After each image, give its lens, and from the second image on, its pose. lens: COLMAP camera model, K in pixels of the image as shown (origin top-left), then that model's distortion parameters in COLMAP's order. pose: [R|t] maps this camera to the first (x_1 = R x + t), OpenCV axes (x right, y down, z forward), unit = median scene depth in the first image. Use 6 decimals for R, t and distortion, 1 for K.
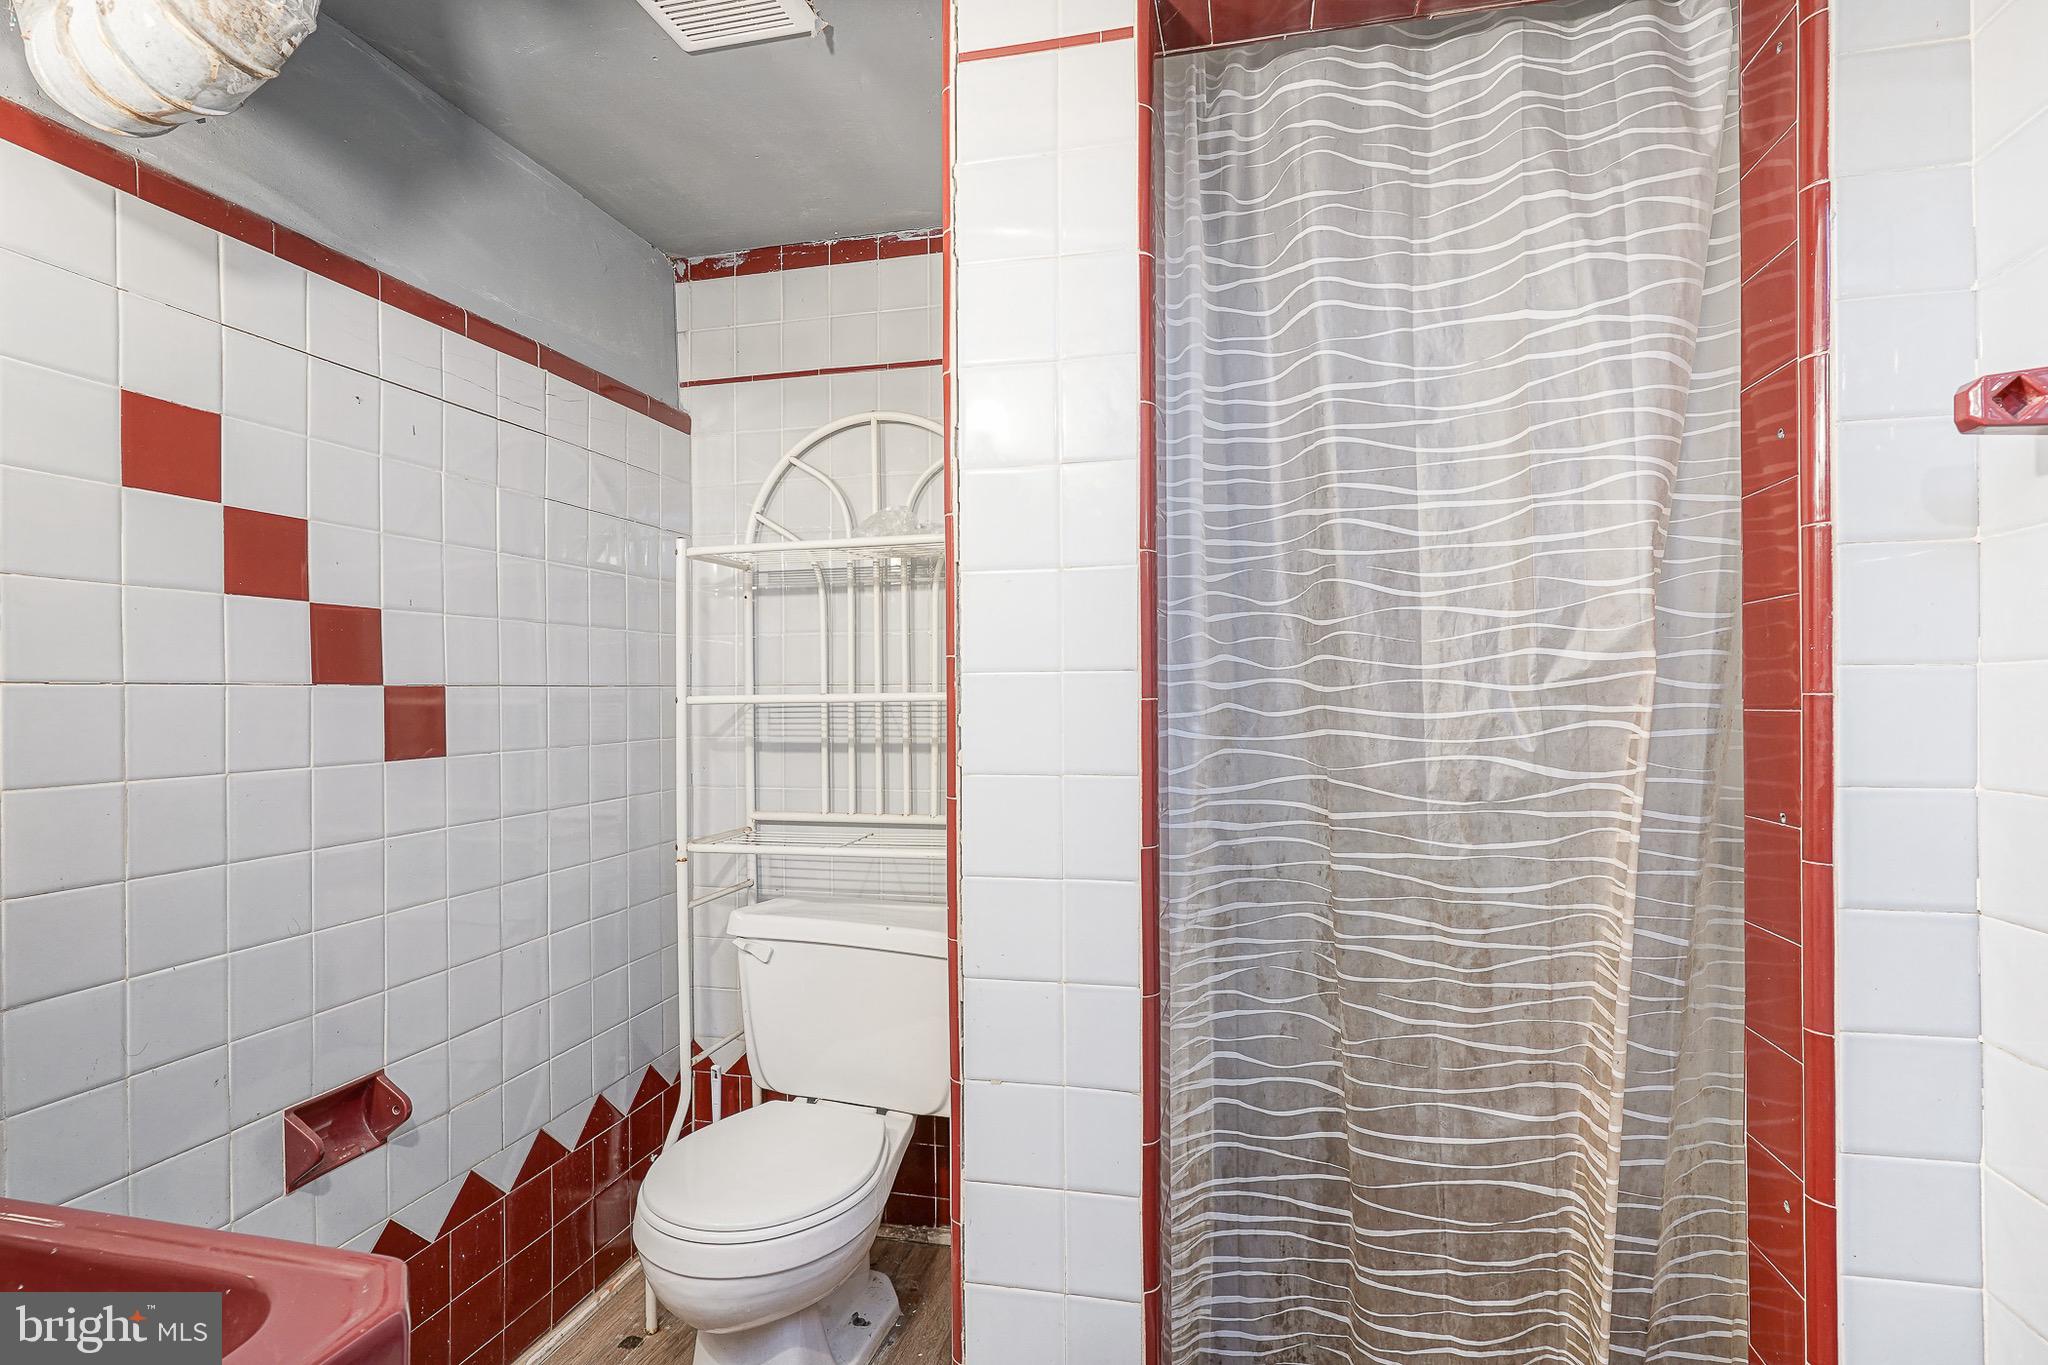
lens RADIAL K [[1025.0, 0, 1021.0], [0, 1025.0, 703.2], [0, 0, 1]] dist [-0.014091, 0.006517]
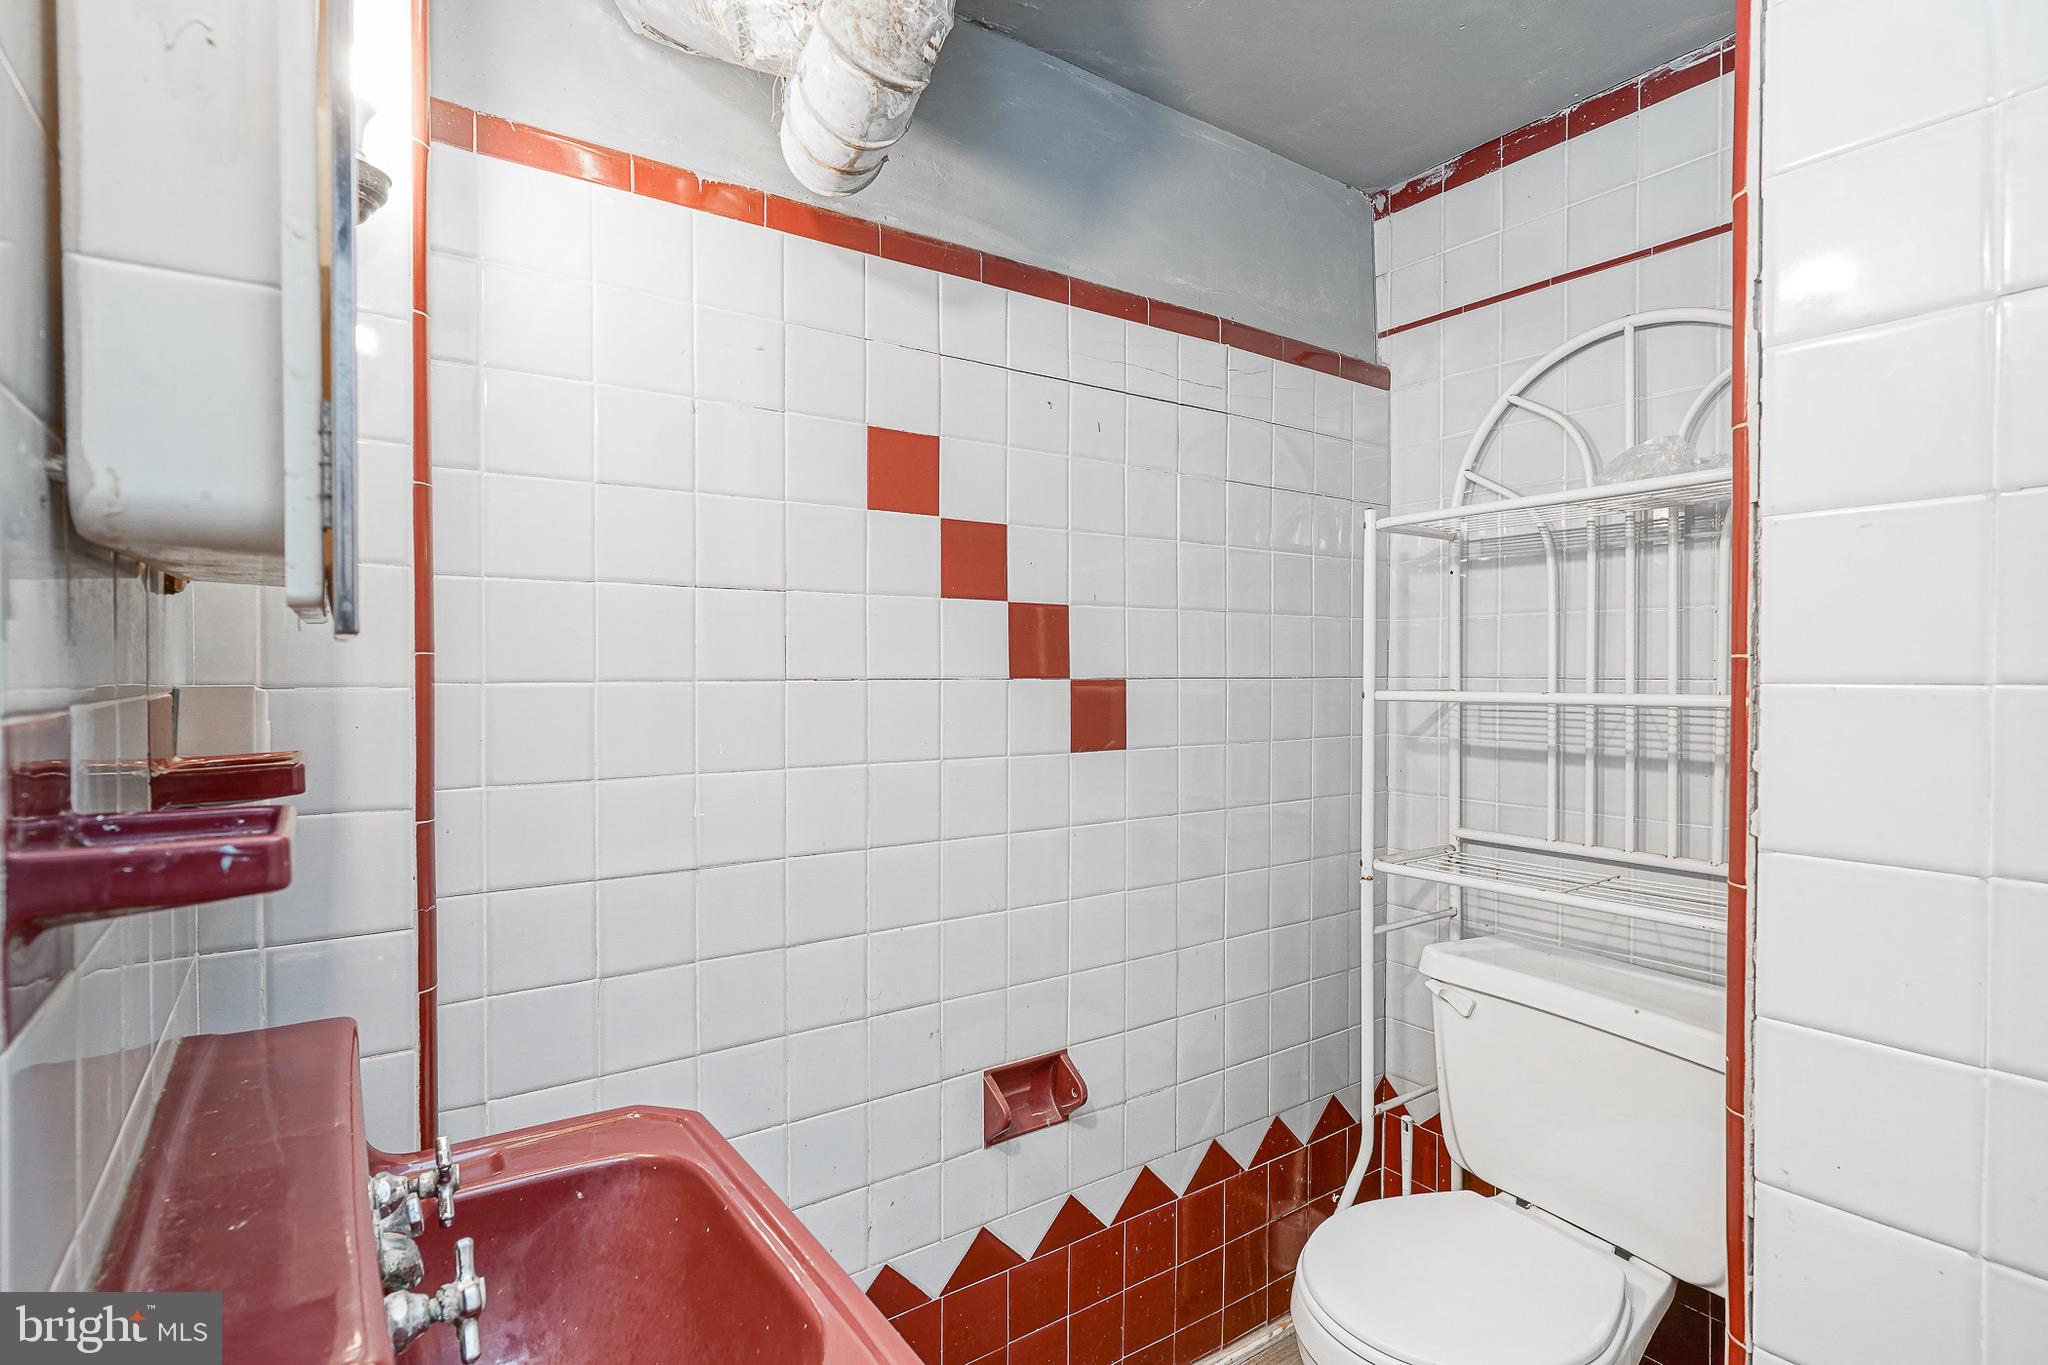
lens RADIAL K [[1001.0, 0, 1024.0], [0, 1001.0, 682.5], [0, 0, 1]] dist [-0.017320, 0.013375]
pose [[0.761547, 0.014535, -0.647947, -0.004770], [-0.010578, 0.999894, 0.009997, -0.019108], [0.648024, -0.000760, 0.761620, 0.161121]]
